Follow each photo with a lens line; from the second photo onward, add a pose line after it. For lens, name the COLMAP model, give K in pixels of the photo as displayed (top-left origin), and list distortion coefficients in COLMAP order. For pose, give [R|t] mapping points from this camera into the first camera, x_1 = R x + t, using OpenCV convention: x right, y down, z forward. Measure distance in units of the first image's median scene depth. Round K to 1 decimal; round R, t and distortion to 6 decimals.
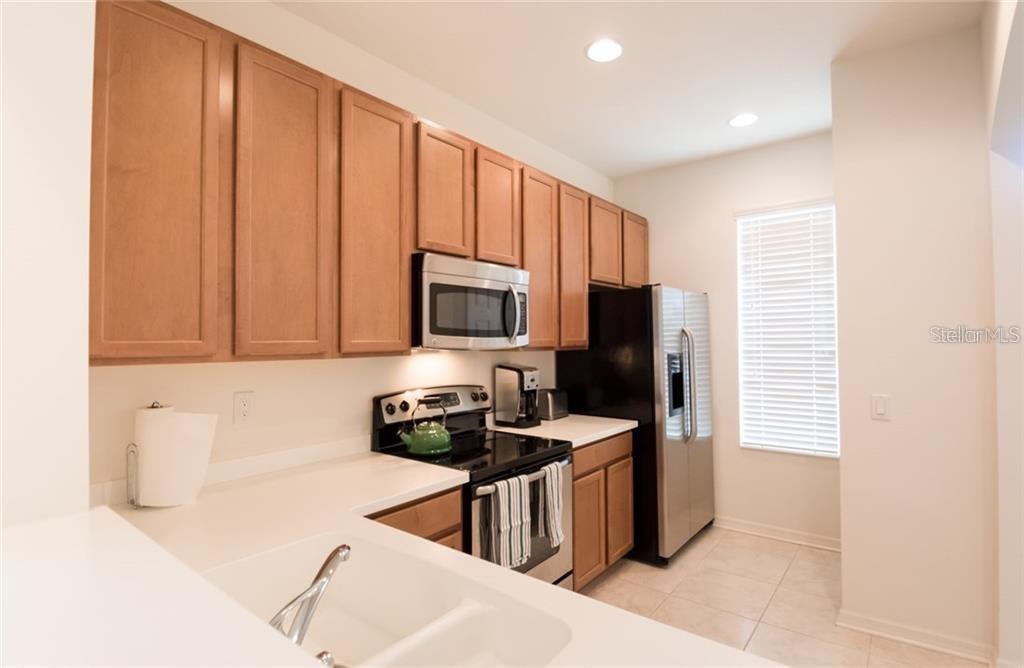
lens RADIAL K [[509.9, 0, 507.9], [0, 509.9, 330.8], [0, 0, 1]] dist [0.005982, -0.010562]
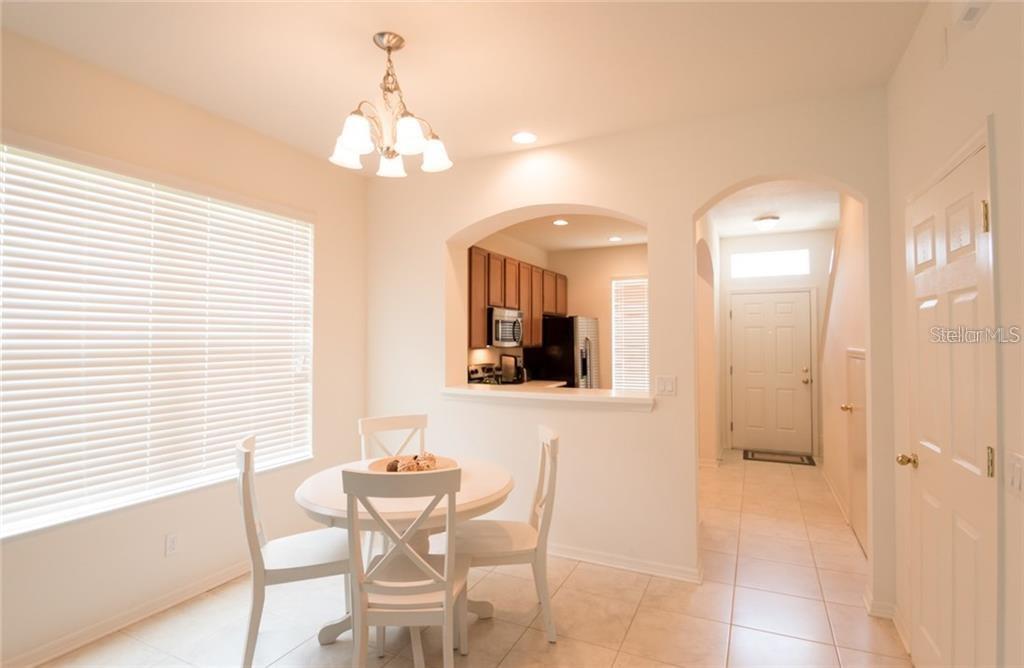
lens RADIAL K [[509.9, 0, 514.7], [0, 509.9, 334.9], [0, 0, 1]] dist [0.005982, -0.010562]
pose [[0.974329, 0.007665, 0.224998, -0.441732], [-0.009828, 0.999916, 0.008491, -0.031167], [-0.224914, -0.010485, 0.974322, -1.025279]]
